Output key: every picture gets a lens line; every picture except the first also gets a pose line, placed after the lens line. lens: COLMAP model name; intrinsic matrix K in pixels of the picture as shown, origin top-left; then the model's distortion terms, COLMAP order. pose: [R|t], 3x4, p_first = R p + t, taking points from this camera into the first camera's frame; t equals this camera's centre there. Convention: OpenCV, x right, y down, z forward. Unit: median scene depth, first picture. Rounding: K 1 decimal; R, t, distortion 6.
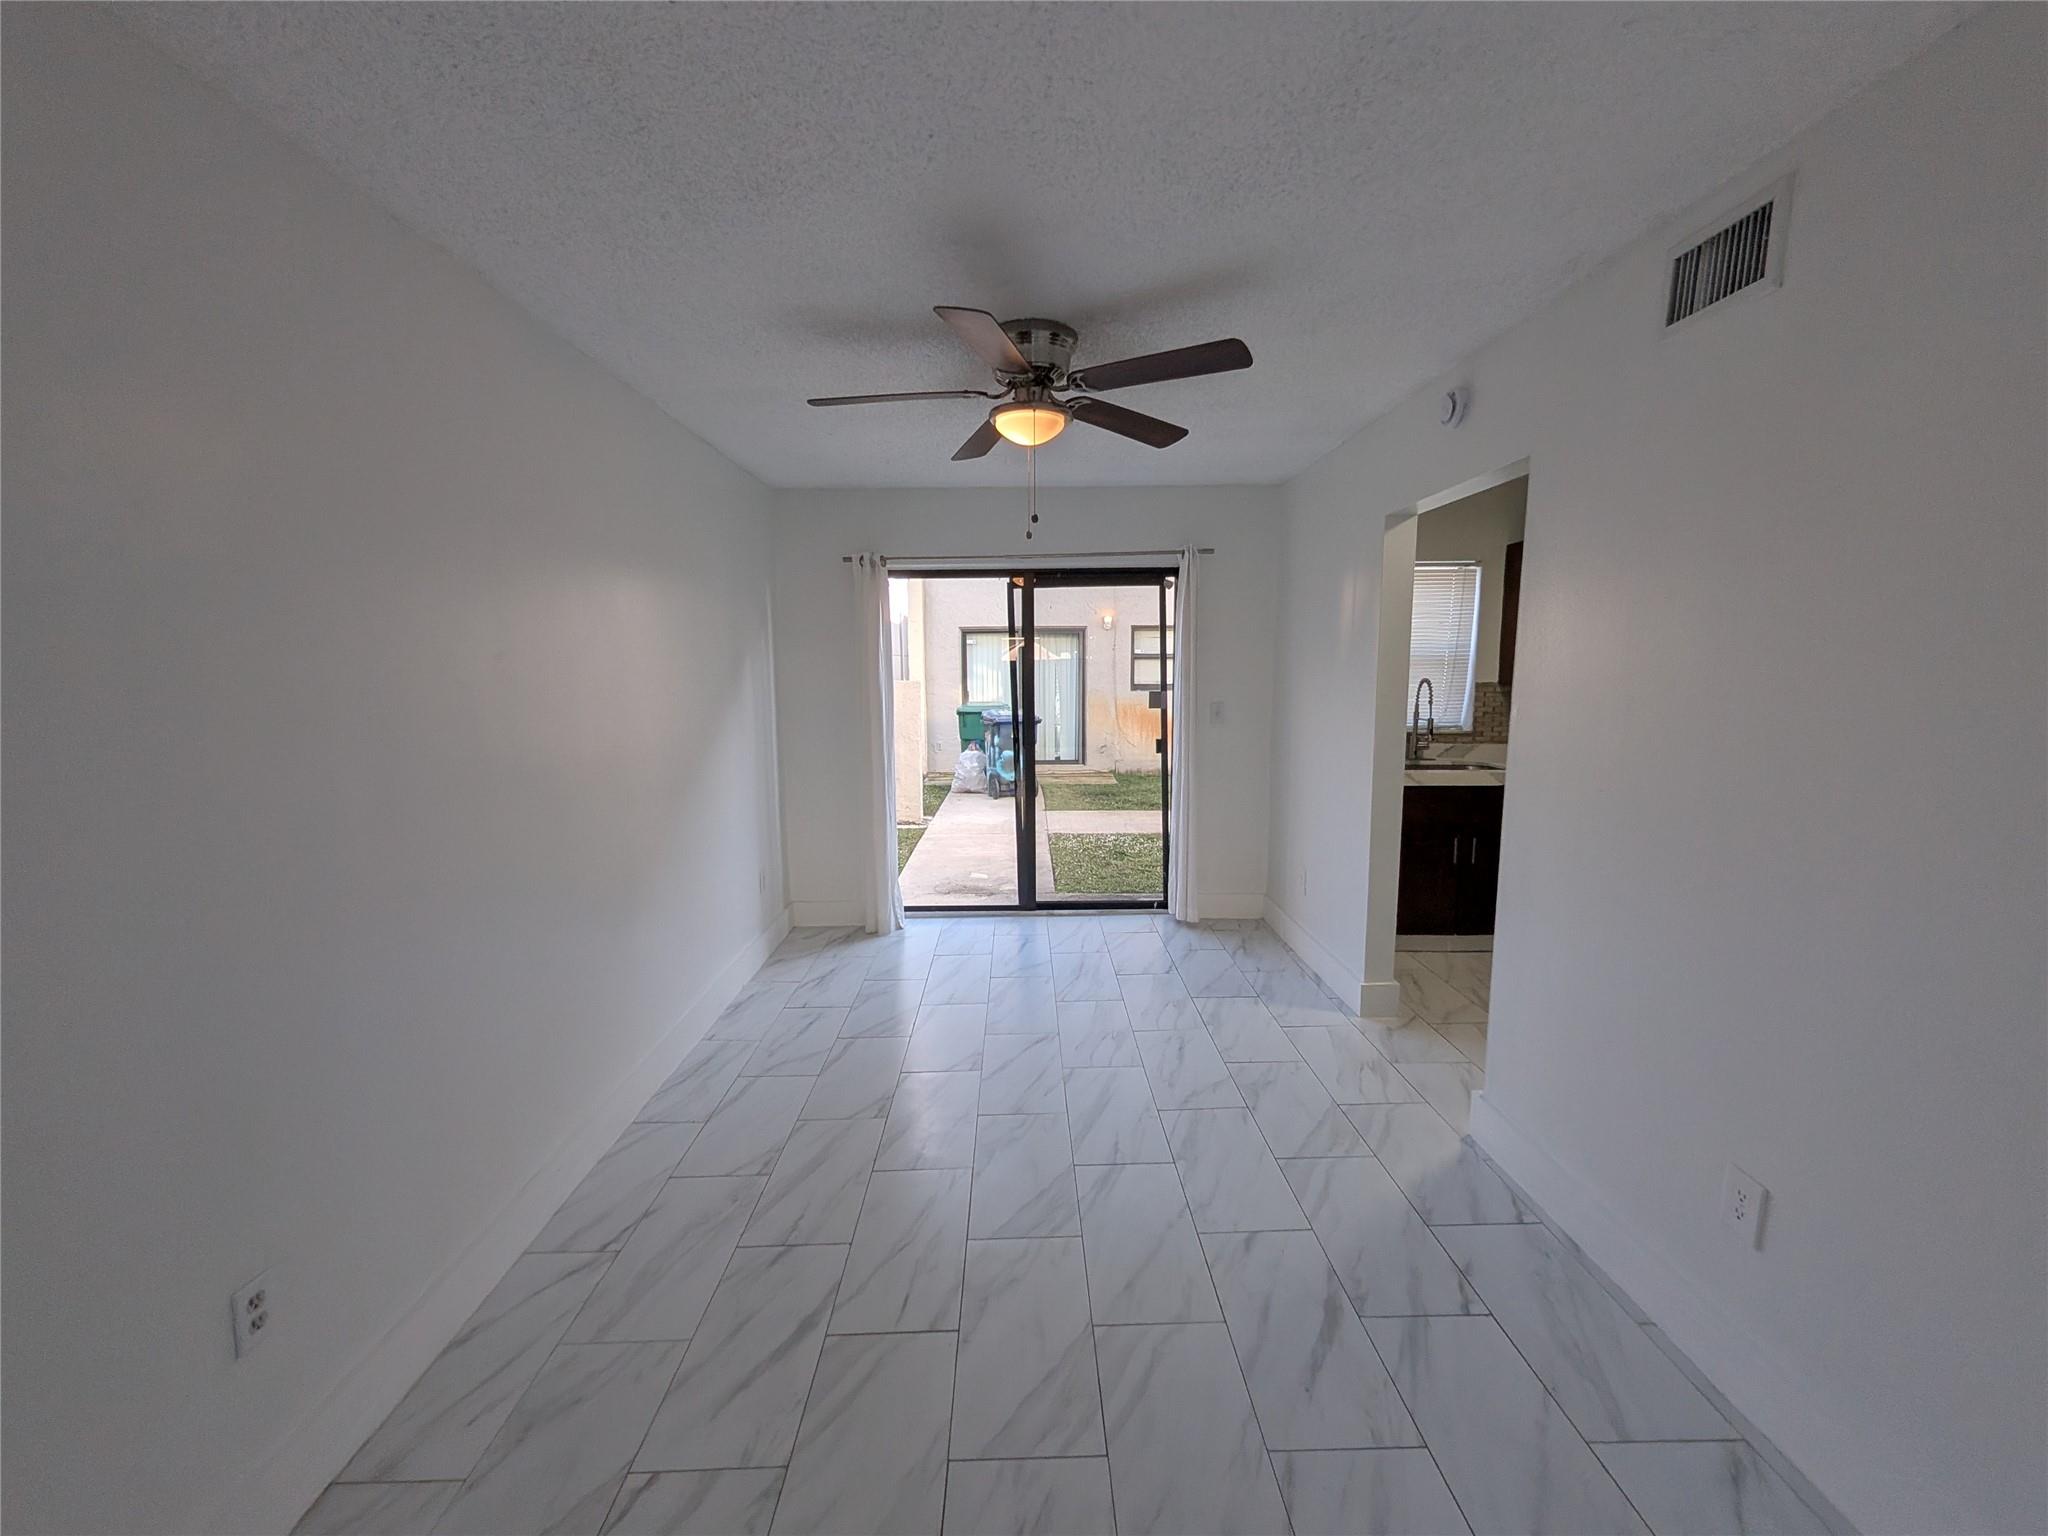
lens RADIAL K [[820.5, 0, 1024.0], [0, 820.5, 768.0], [0, 0, 1]] dist [0.004940, -0.000898]
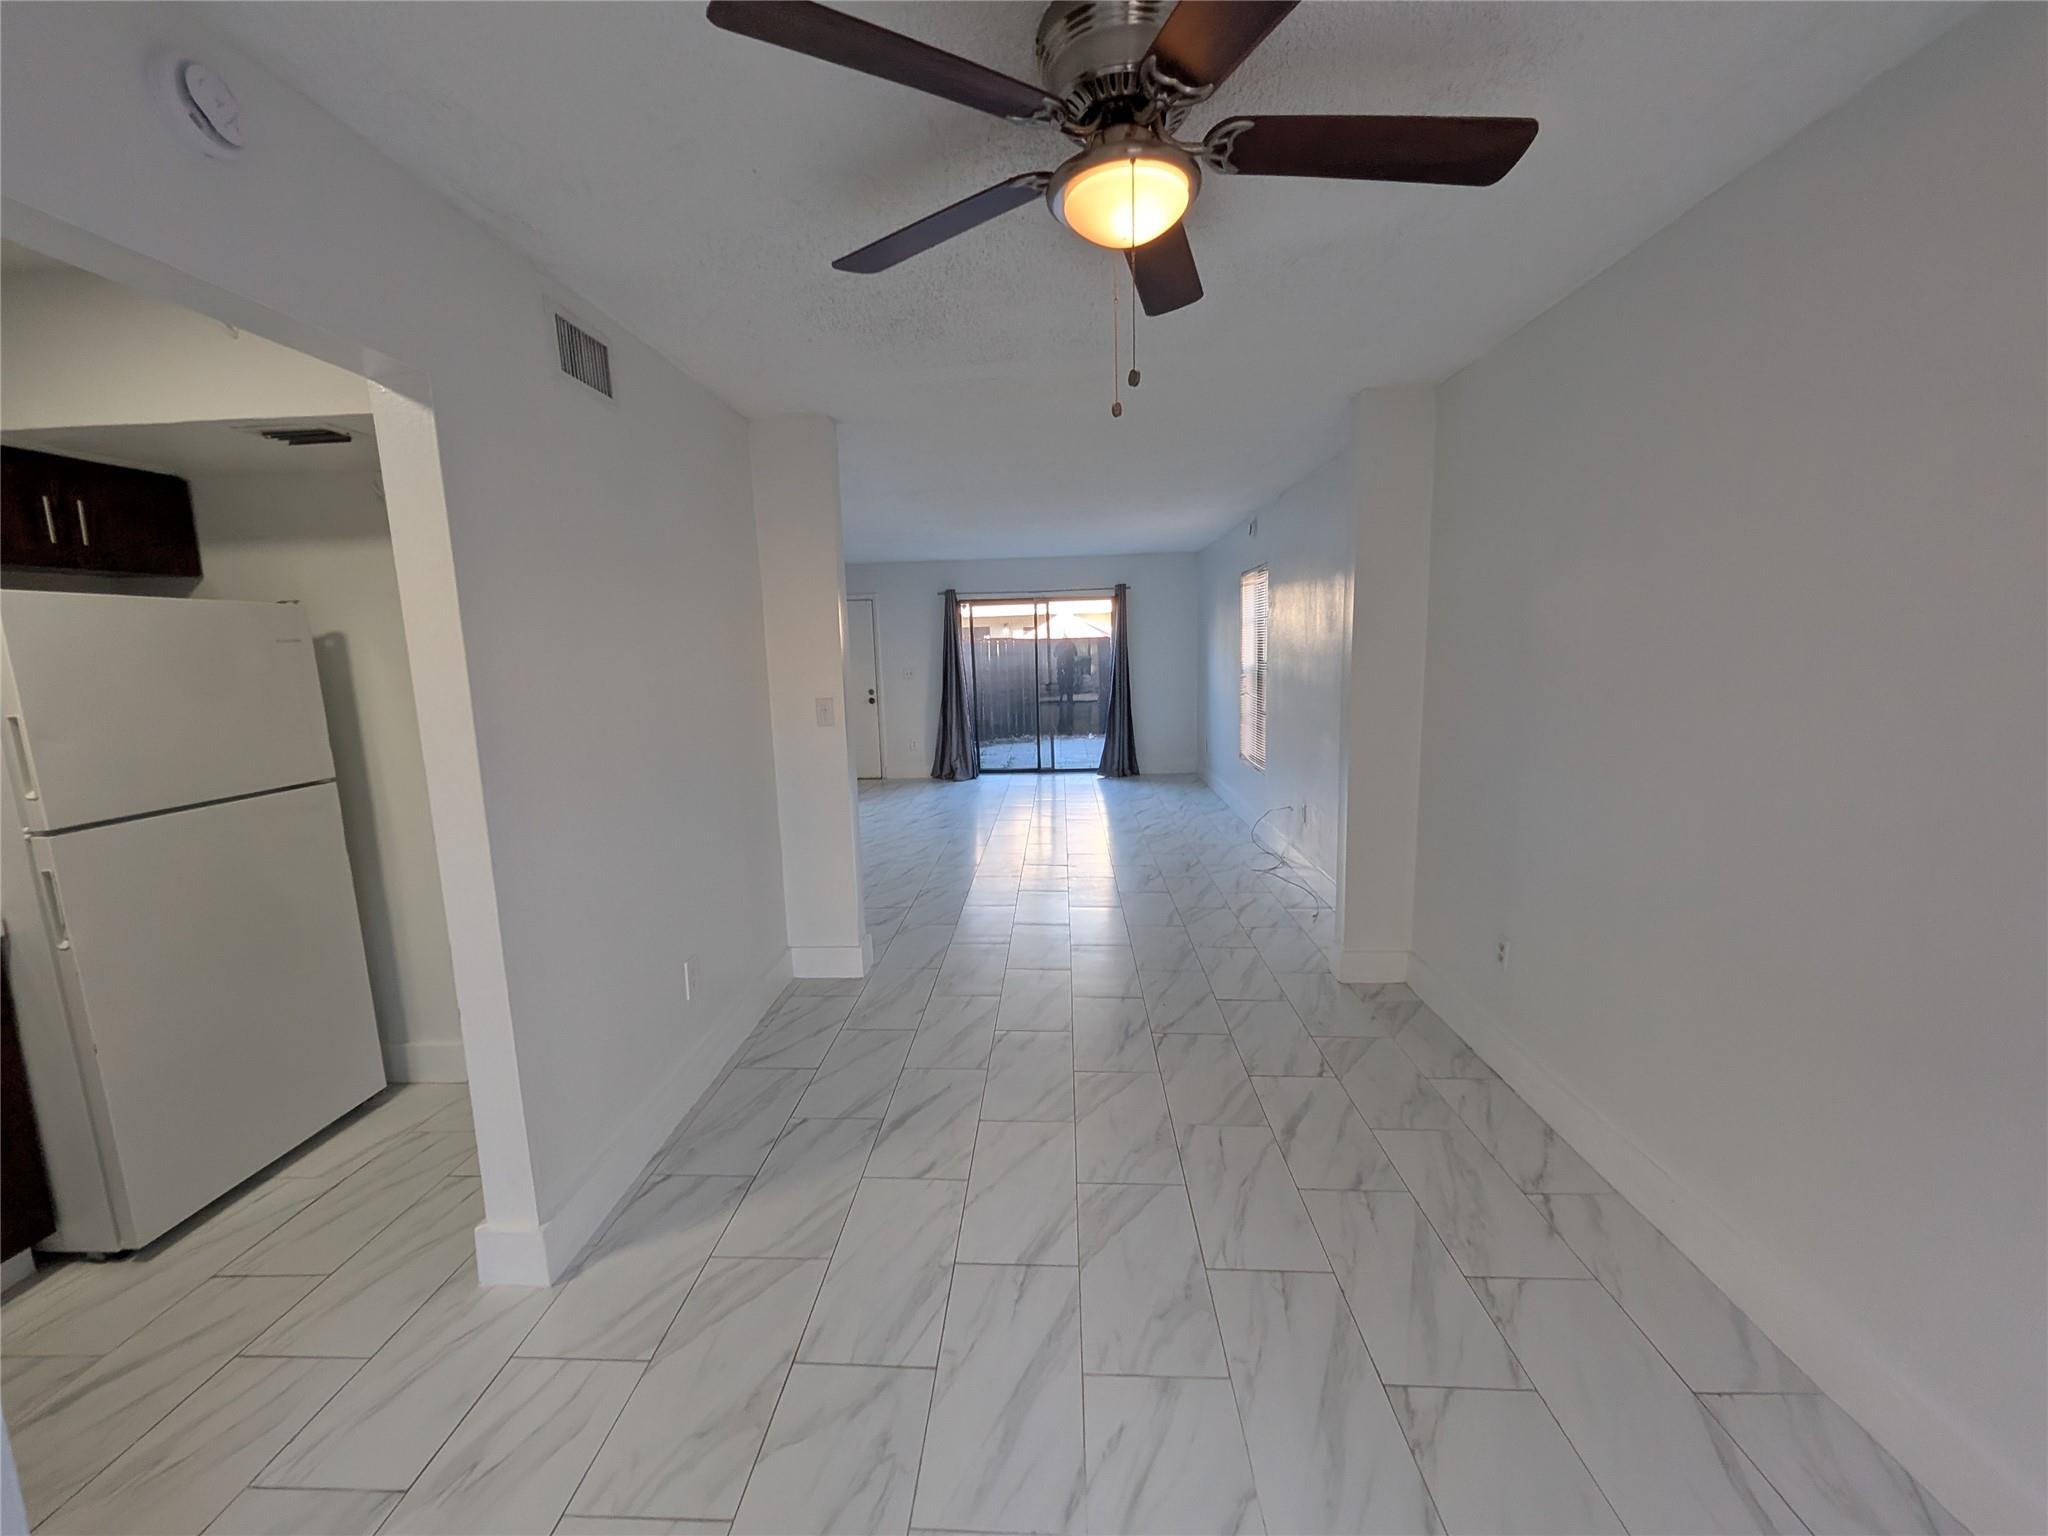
lens RADIAL K [[820.5, 0, 1024.0], [0, 820.5, 768.0], [0, 0, 1]] dist [0.004940, -0.000898]
pose [[-0.997832, 0.026813, 0.060109, 0.055318], [0.042082, 0.962111, 0.269393, -0.213090], [-0.050609, 0.271338, -0.961153, 1.706801]]
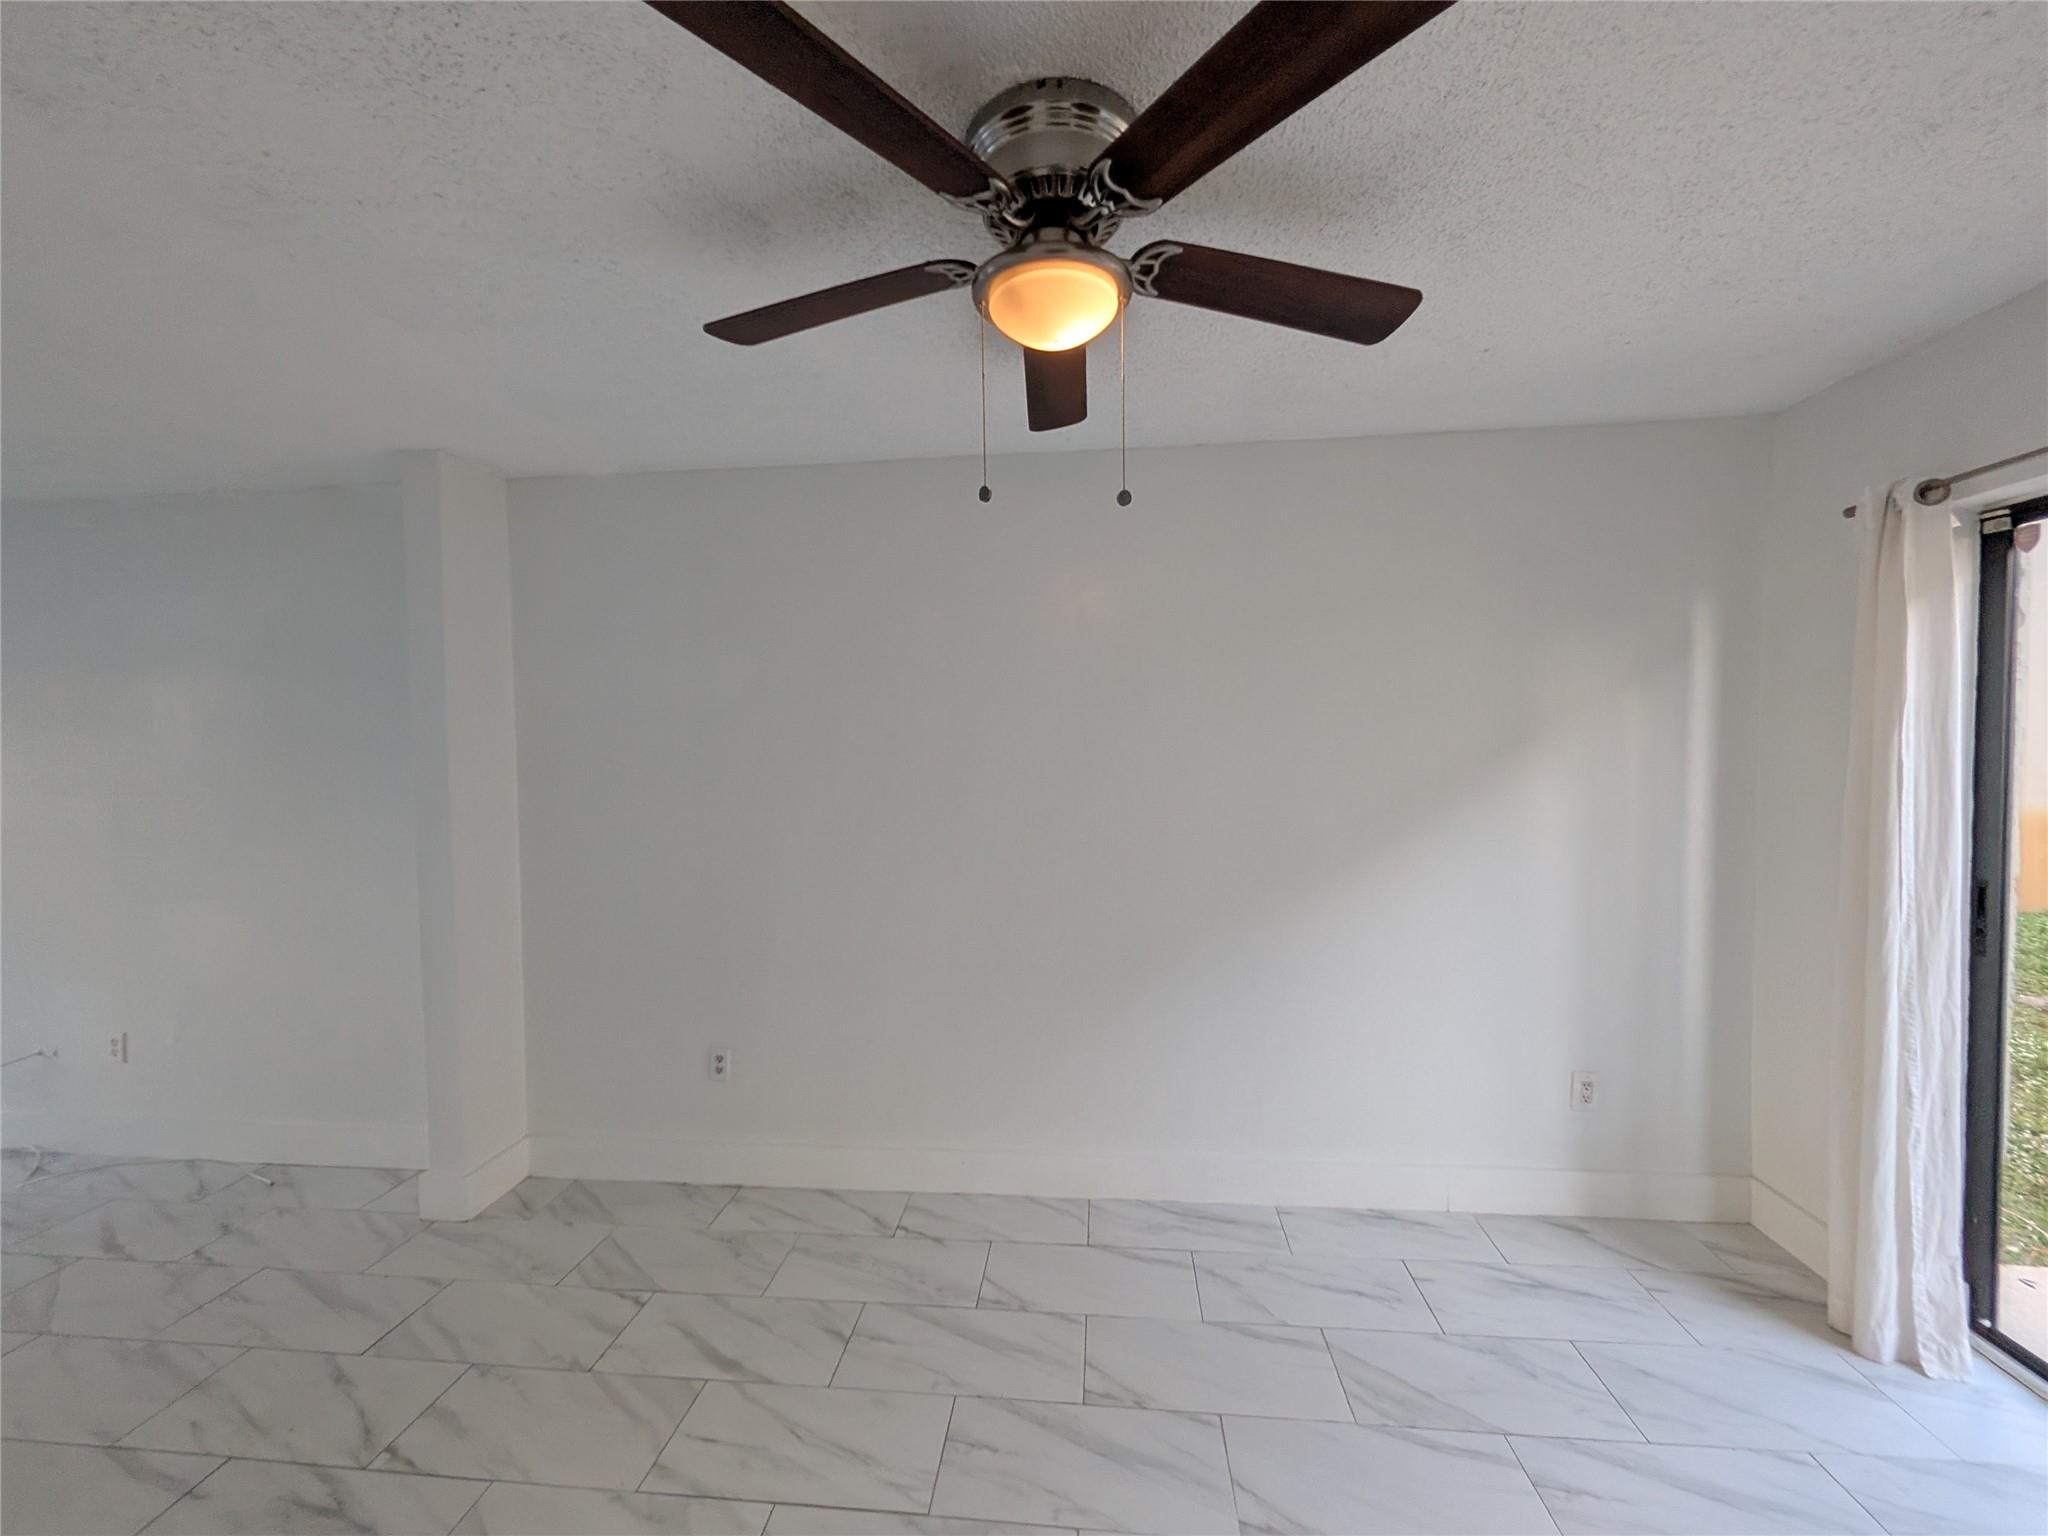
lens RADIAL K [[820.5, 0, 1024.0], [0, 820.5, 768.0], [0, 0, 1]] dist [0.004940, -0.000898]
pose [[-0.106178, 0.045075, -0.993325, 0.575844], [-0.110814, 0.992213, 0.056870, -0.156090], [0.988153, 0.116112, -0.100356, 1.111910]]
